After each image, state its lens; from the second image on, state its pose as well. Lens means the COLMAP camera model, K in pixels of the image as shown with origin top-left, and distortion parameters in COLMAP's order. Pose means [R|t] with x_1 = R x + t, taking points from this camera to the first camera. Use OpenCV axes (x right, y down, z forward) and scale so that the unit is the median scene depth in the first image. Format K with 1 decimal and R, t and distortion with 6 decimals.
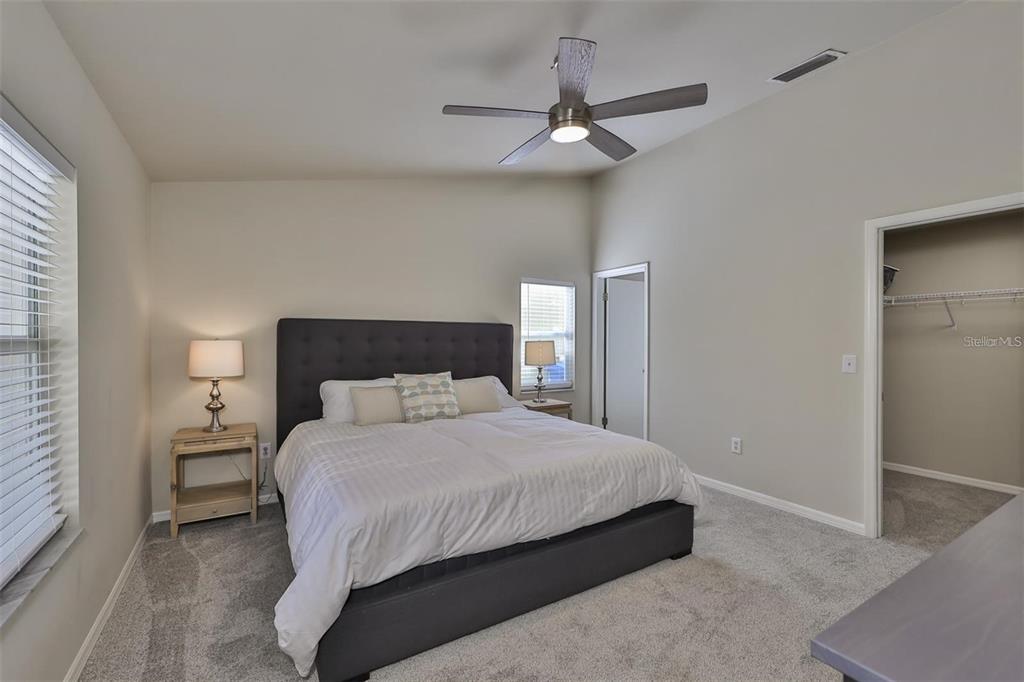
lens RADIAL K [[430.8, 0, 500.9], [0, 430.8, 337.7], [0, 0, 1]] dist [-0.001064, -0.000136]
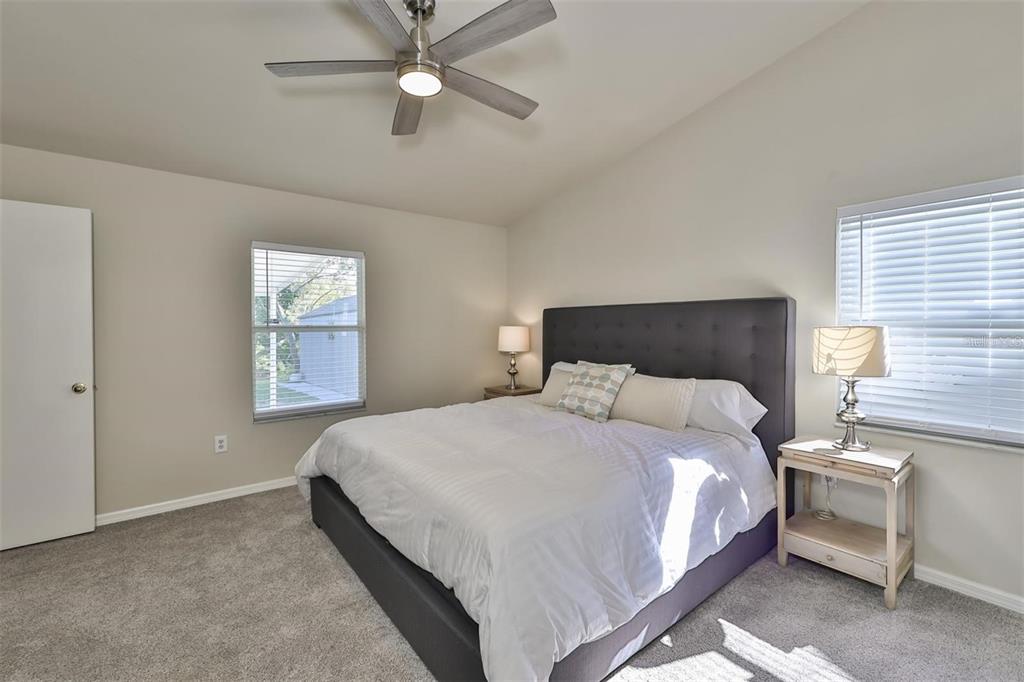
lens RADIAL K [[430.8, 0, 500.9], [0, 430.8, 337.7], [0, 0, 1]] dist [-0.001064, -0.000136]
pose [[0.118993, 0.024828, -0.992585, 0.740801], [0.010824, 0.999595, 0.026301, 0.005548], [0.992836, -0.013873, 0.118676, 0.752239]]
